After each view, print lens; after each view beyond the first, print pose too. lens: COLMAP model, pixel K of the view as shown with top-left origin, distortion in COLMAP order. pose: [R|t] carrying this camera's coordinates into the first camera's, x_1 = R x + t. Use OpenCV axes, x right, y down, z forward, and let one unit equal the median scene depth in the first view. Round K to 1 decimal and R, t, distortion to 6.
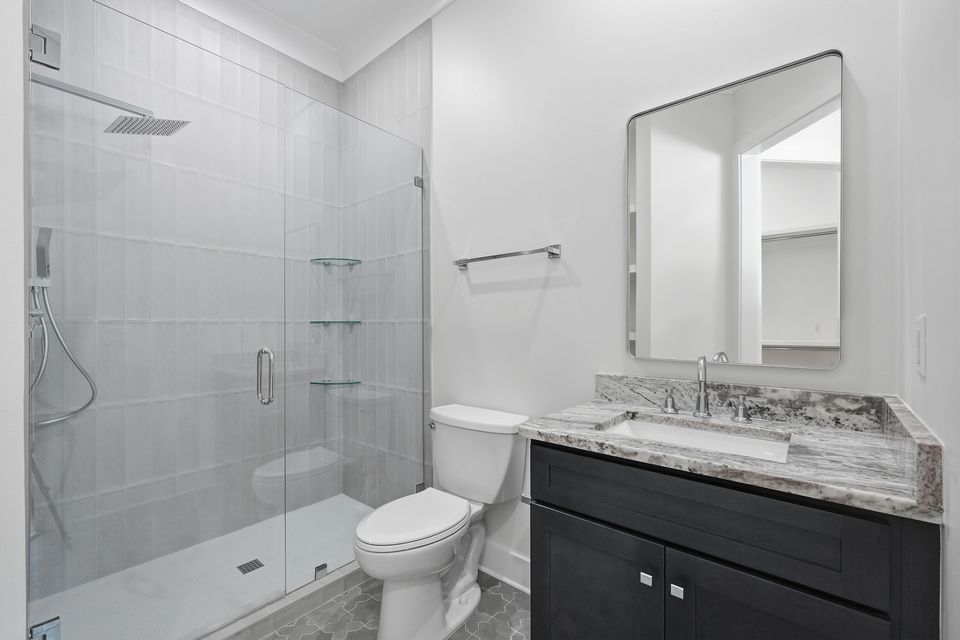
lens RADIAL K [[414.8, 0, 481.1], [0, 414.8, 324.6], [0, 0, 1]] dist [-0.001899, 0.000000]
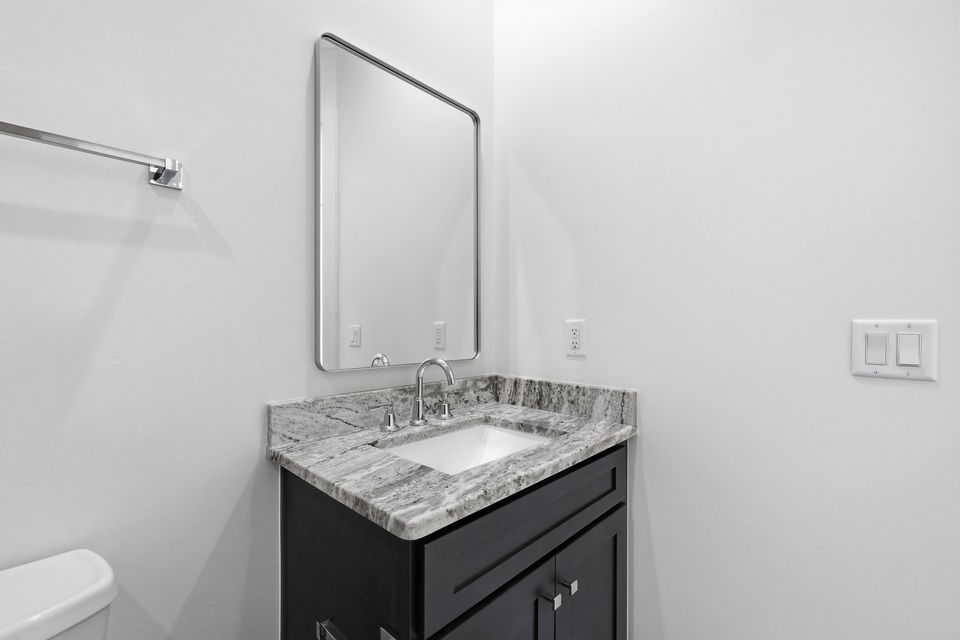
lens RADIAL K [[414.8, 0, 480.9], [0, 414.8, 319.7], [0, 0, 1]] dist [-0.001899, 0.000000]
pose [[0.046646, 0.010091, 0.998861, -0.438665], [-0.004072, 0.999943, -0.009912, -0.003052], [-0.998903, -0.003605, 0.046684, 0.921869]]
